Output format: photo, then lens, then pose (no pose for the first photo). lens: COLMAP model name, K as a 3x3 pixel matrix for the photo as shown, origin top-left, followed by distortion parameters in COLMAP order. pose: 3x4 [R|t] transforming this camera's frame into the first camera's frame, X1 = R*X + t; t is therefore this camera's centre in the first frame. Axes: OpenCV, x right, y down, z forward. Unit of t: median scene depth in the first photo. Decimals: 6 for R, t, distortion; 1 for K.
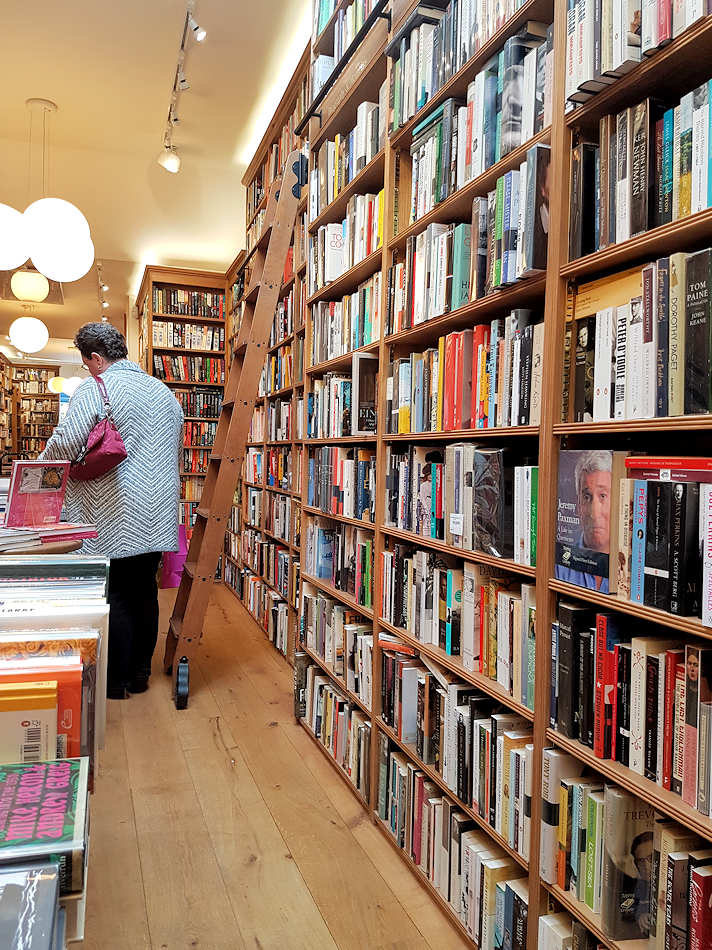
lens RADIAL K [[723.9, 0, 355.8], [0, 723.9, 475.0], [0, 0, 1]] dist [-0.000033, 0.000388]
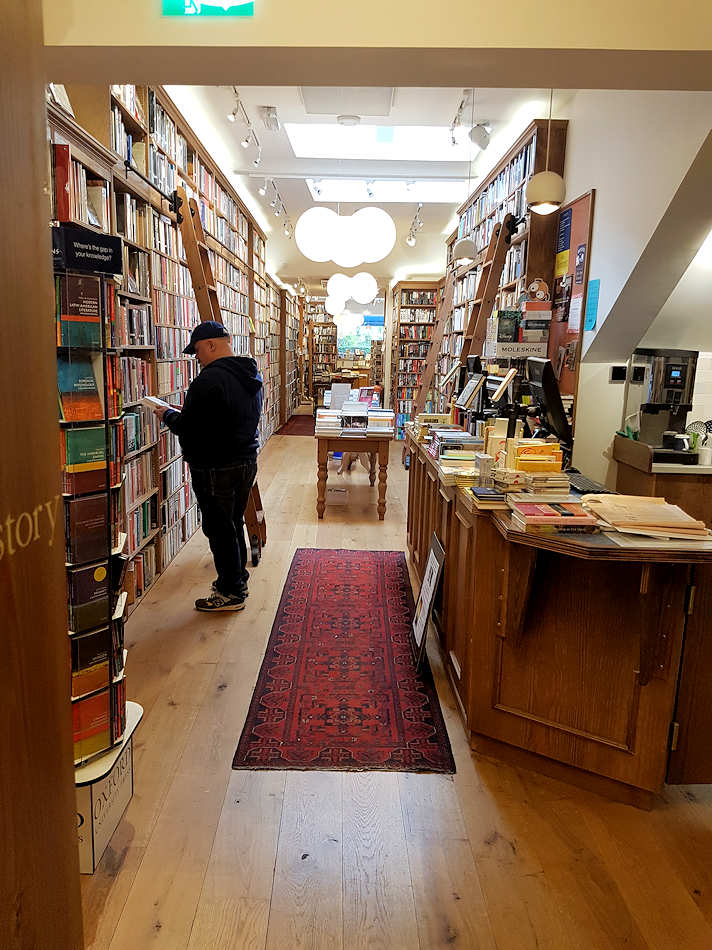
lens RADIAL K [[723.9, 0, 354.5], [0, 723.9, 477.2], [0, 0, 1]] dist [-0.000033, 0.000388]
pose [[0.944959, 0.072331, -0.319092, 0.277055], [-0.028586, 0.989780, 0.139707, -0.023394], [0.325936, -0.122895, 0.937370, -0.995460]]
